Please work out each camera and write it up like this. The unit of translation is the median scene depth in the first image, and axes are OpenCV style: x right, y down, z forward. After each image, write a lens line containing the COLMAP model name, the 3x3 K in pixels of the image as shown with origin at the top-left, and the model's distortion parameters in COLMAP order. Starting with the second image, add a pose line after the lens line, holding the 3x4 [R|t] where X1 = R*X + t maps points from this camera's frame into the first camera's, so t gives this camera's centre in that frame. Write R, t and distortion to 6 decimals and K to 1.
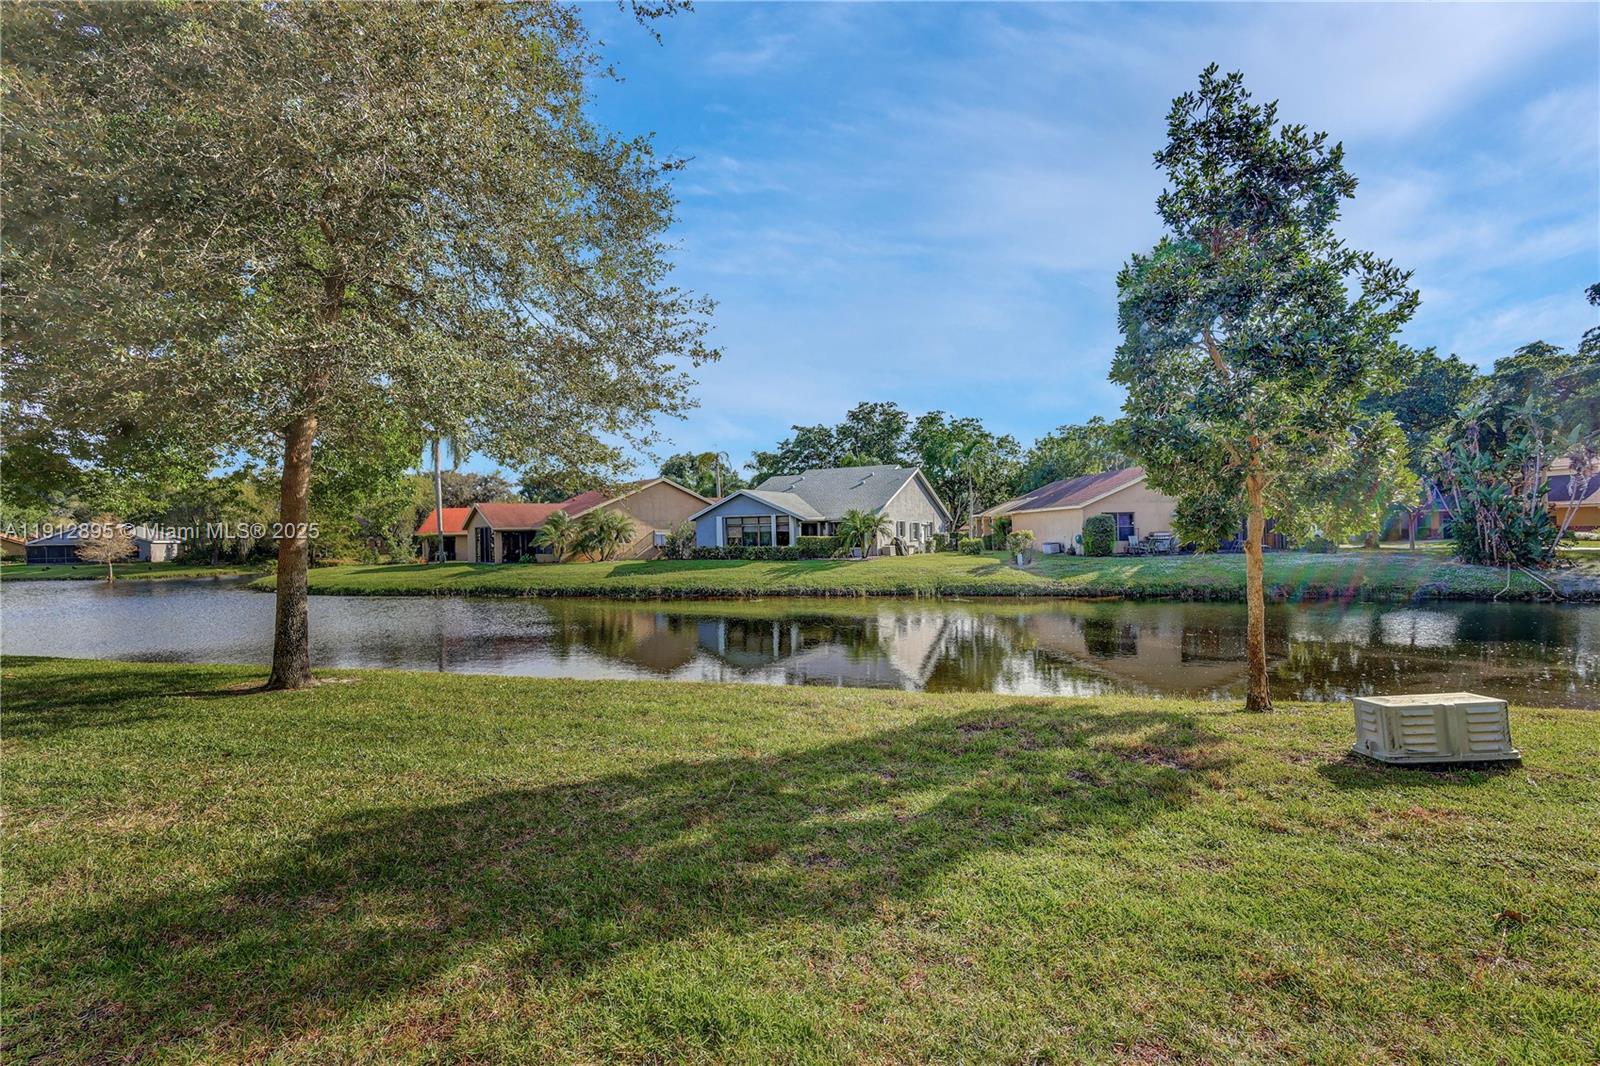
lens RADIAL K [[739.6, 0, 800.5], [0, 739.6, 537.0], [0, 0, 1]] dist [0.003233, 0.000047]
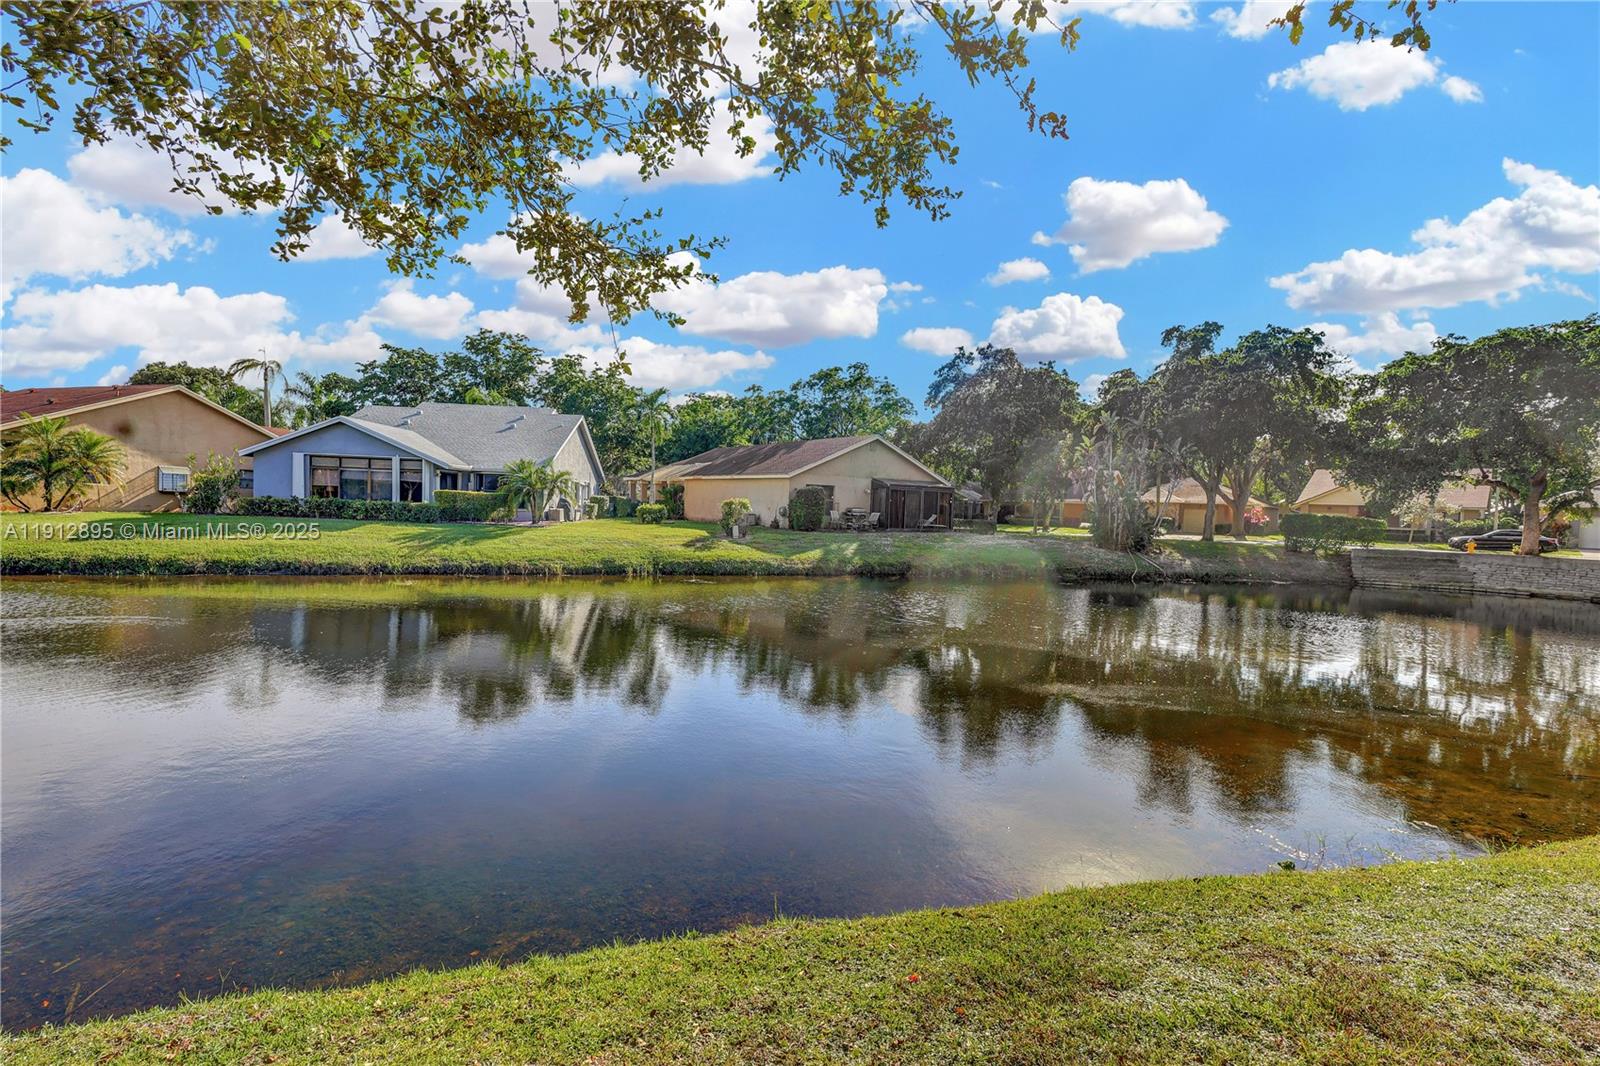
lens RADIAL K [[747.0, 0, 805.9], [0, 747.0, 521.8], [0, 0, 1]] dist [0.002754, 0.000260]
pose [[0.841037, 0.038204, 0.539628, -0.088290], [-0.051101, 0.998653, 0.008942, 0.005546], [-0.538559, -0.035096, 0.841856, 0.185974]]
